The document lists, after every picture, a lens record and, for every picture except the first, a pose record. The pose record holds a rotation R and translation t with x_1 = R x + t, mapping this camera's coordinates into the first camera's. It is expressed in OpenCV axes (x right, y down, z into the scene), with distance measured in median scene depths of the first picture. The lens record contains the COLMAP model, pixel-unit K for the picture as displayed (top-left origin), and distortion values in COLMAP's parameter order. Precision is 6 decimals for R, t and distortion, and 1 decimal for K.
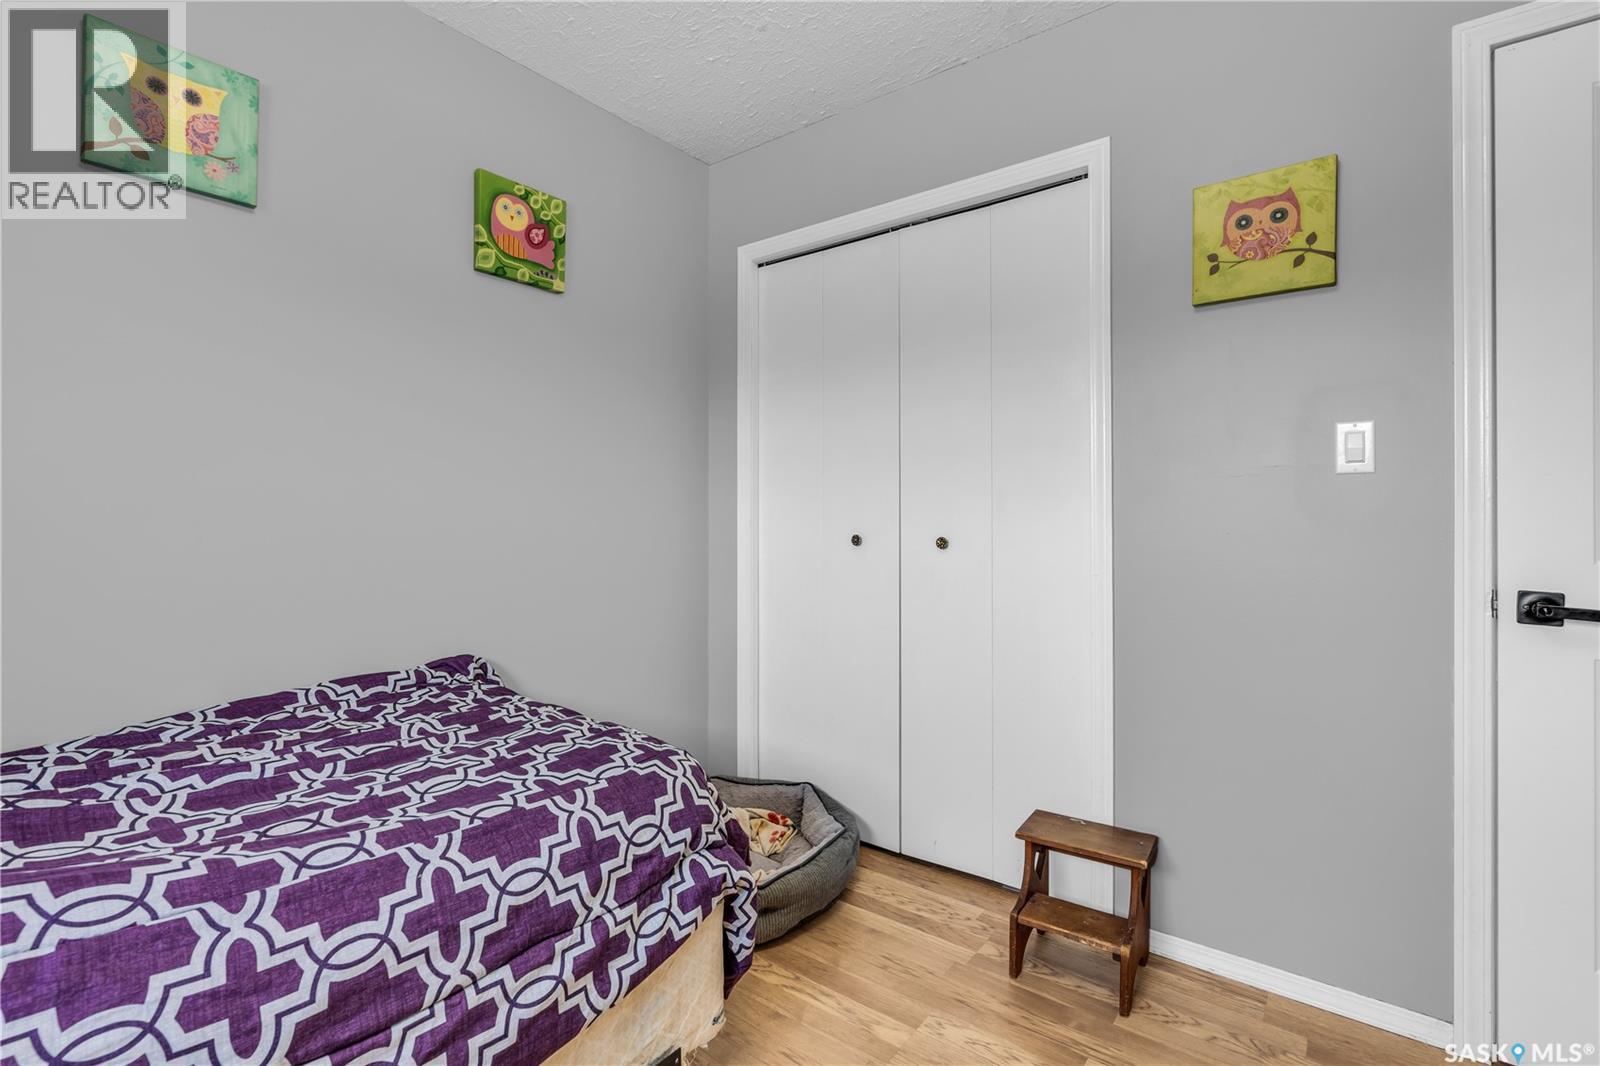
lens RADIAL K [[741.2, 0, 799.3], [0, 741.2, 519.4], [0, 0, 1]] dist [-0.001522, 0.000189]
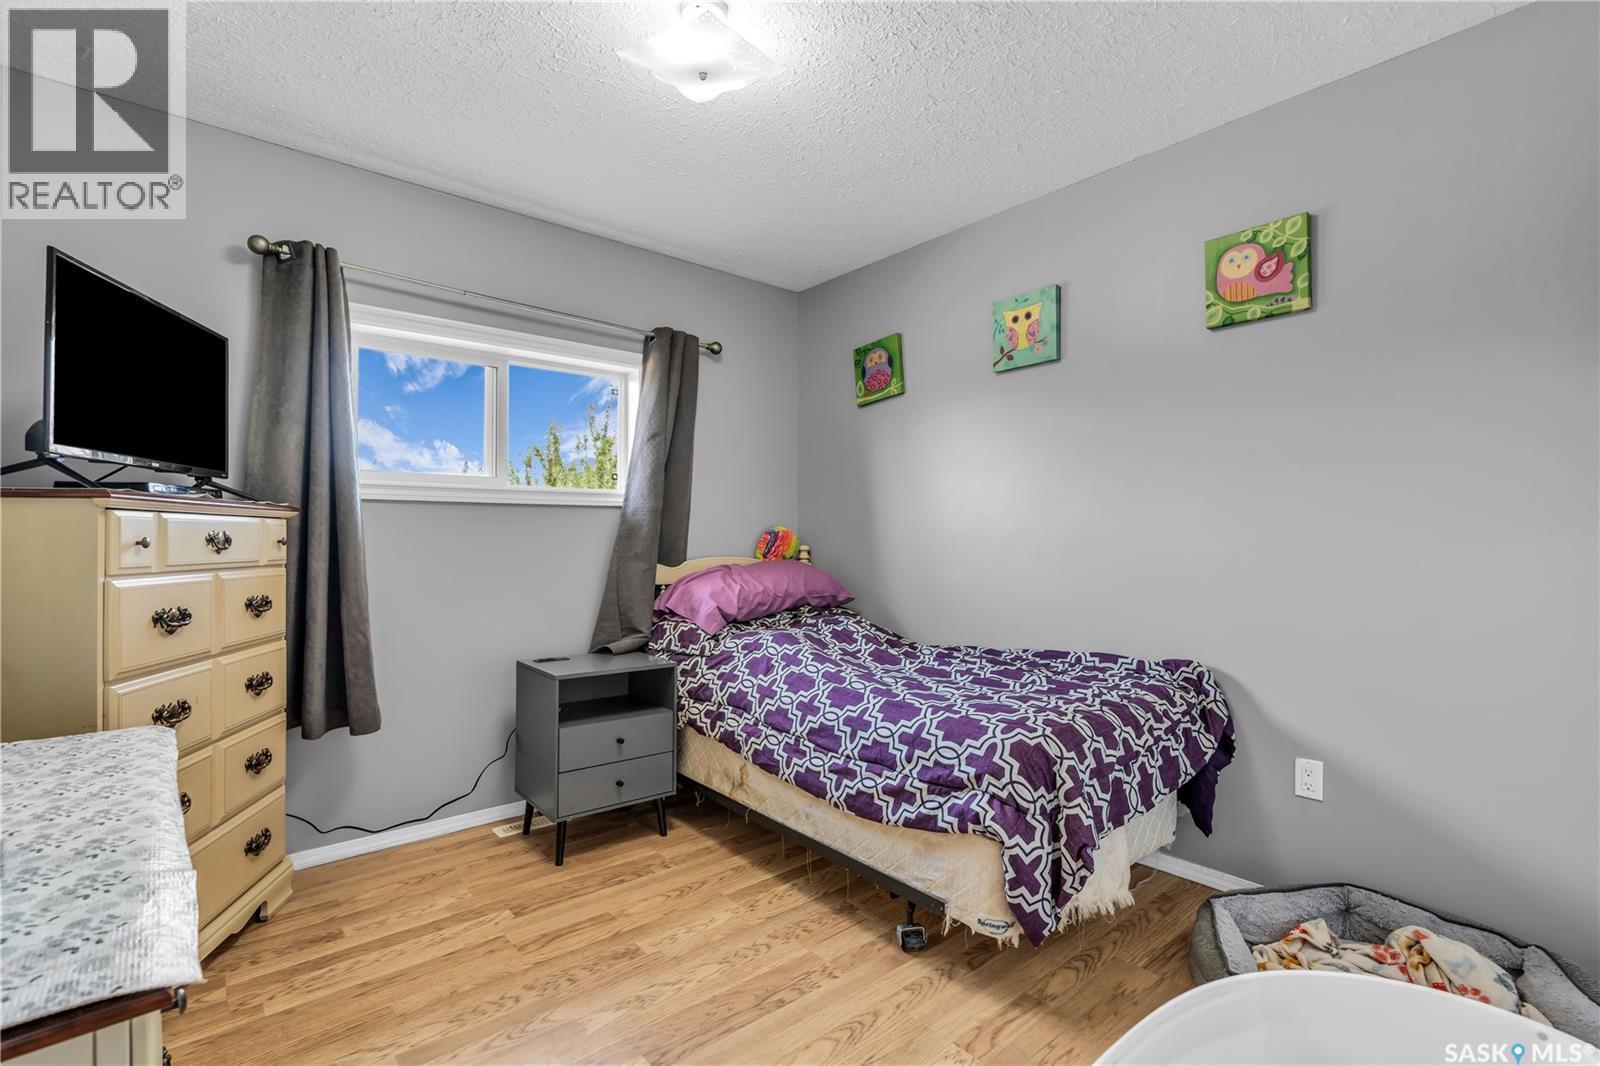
lens RADIAL K [[741.2, 0, 799.5], [0, 741.2, 539.3], [0, 0, 1]] dist [-0.001522, 0.000189]
pose [[-0.215729, -0.002231, -0.976451, 1.298762], [-0.008198, 0.999966, -0.000474, -0.008450], [0.976419, 0.007903, -0.215740, 0.995406]]
